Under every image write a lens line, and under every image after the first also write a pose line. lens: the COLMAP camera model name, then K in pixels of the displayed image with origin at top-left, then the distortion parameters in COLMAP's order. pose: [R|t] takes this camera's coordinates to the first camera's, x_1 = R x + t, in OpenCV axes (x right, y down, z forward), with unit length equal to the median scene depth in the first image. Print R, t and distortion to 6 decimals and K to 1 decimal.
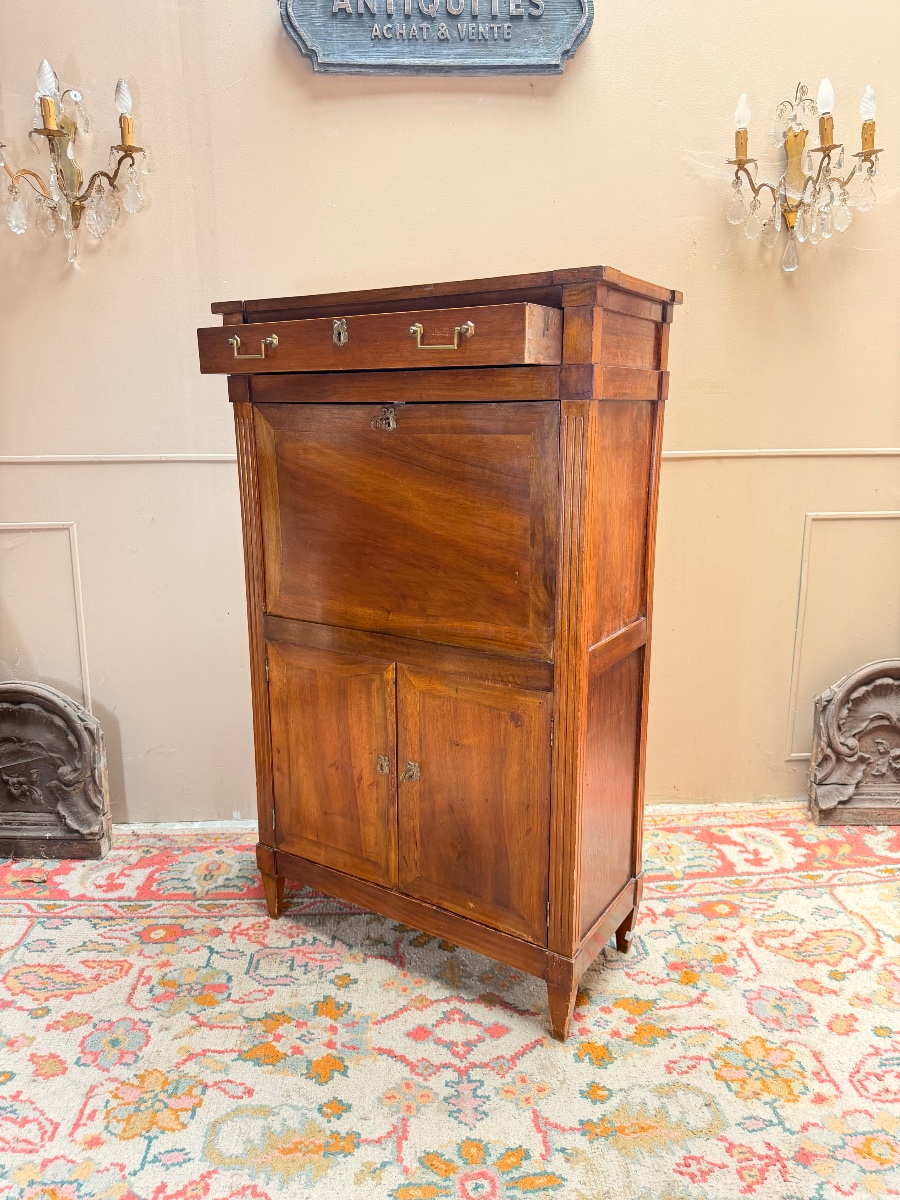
lens RADIAL K [[839.0, 0, 445.1], [0, 839.0, 595.2], [0, 0, 1]] dist [-0.002360, -0.002414]
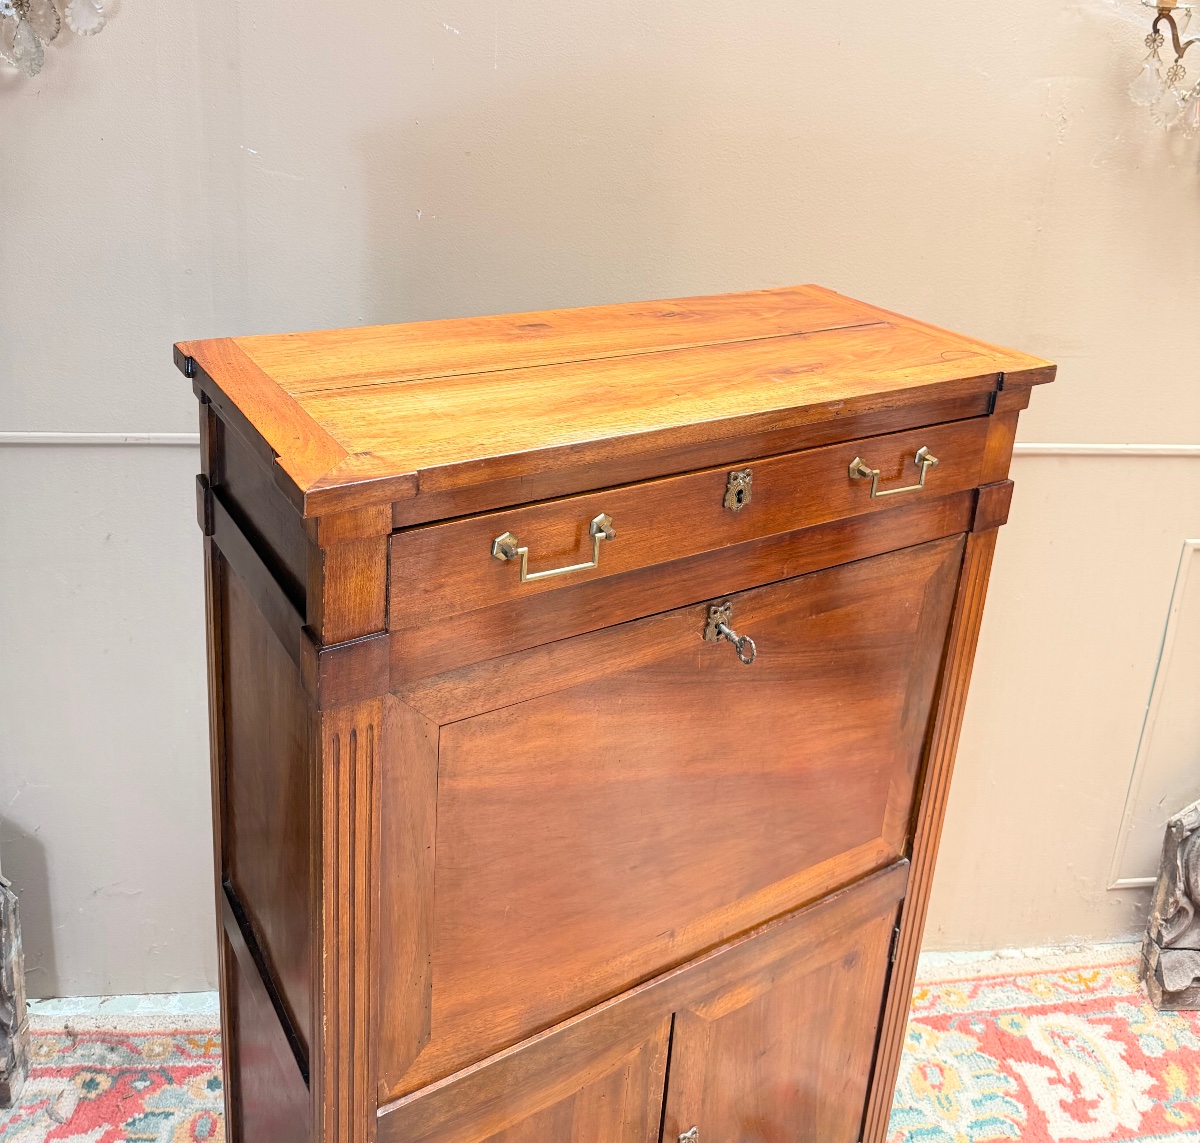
lens RADIAL K [[1128.7, 0, 587.9], [0, 1128.7, 339.3], [0, 0, 1]] dist [-0.010419, 0.000236]
pose [[0.996280, 0.044018, 0.074082, -0.095615], [-0.049065, 0.996496, 0.067742, -0.331036], [-0.070840, -0.071125, 0.994949, 0.245858]]
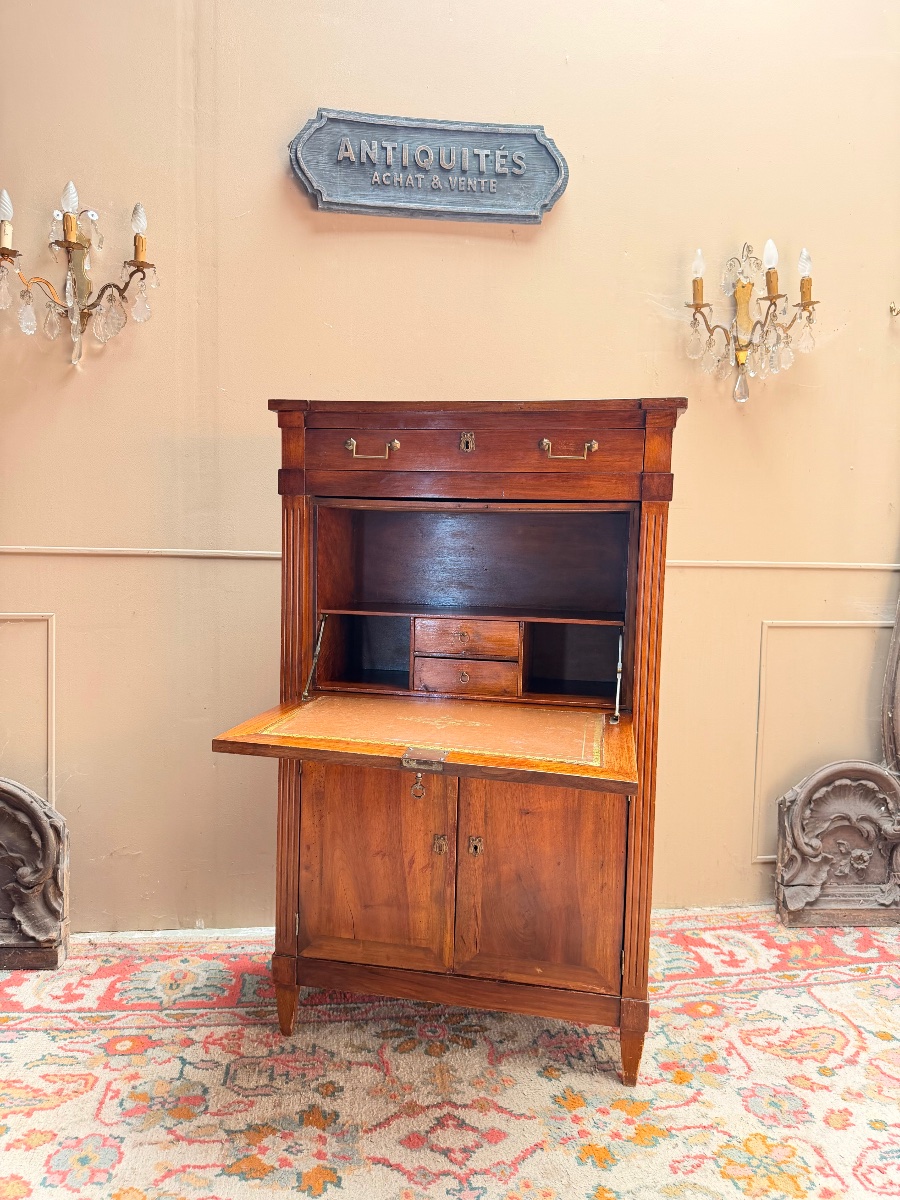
lens RADIAL K [[838.0, 0, 446.5], [0, 838.0, 601.5], [0, 0, 1]] dist [-0.001695, -0.002688]
pose [[0.996447, 0.022270, 0.081228, -0.066857], [-0.010283, 0.989362, -0.145111, 0.042960], [-0.083596, 0.143760, 0.986075, -0.022687]]
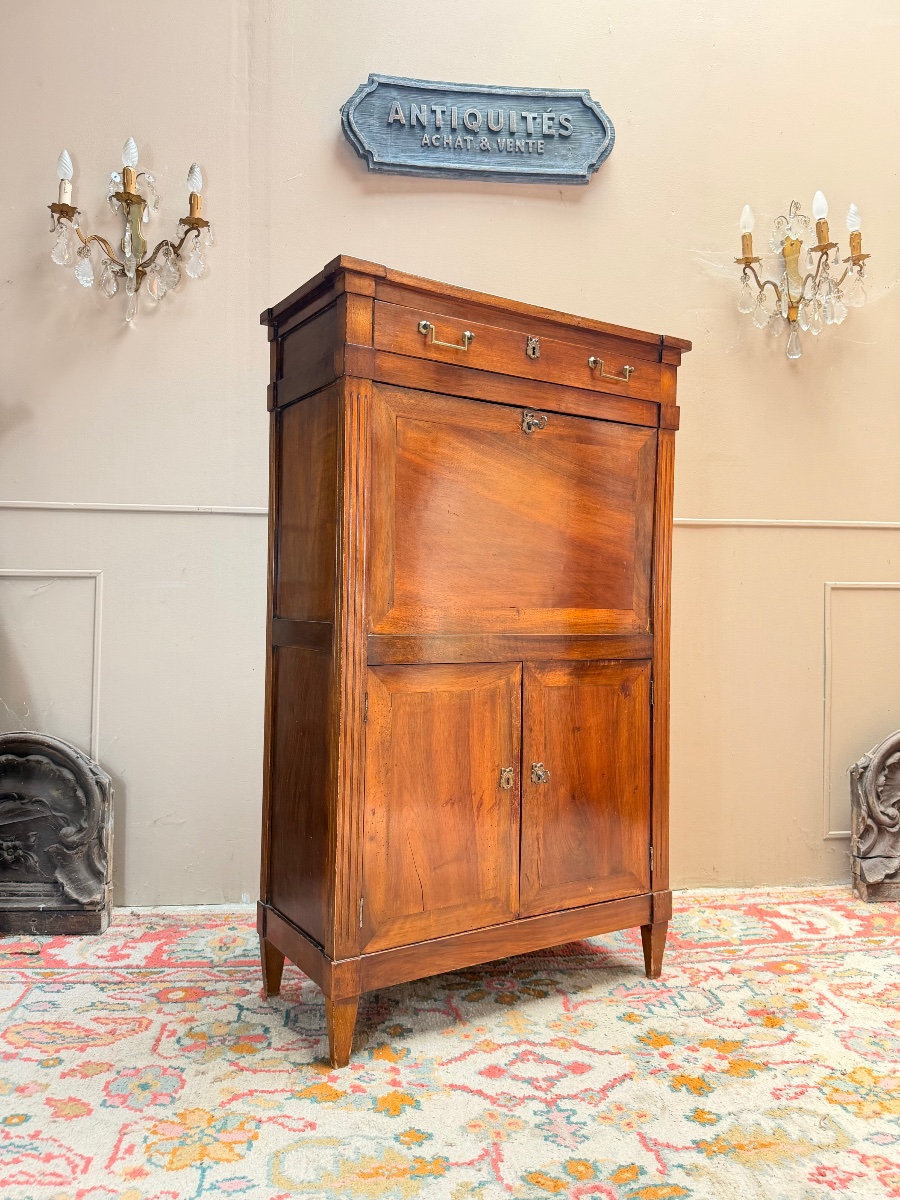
lens RADIAL K [[867.6, 0, 450.0], [0, 867.6, 600.0], [0, 0, 1]] dist [-0.003872, -0.000910]
pose [[0.997866, 0.016817, 0.063090, -0.112834], [-0.002493, 0.975370, -0.220559, 0.188043], [-0.065246, 0.219931, 0.973331, -0.001781]]
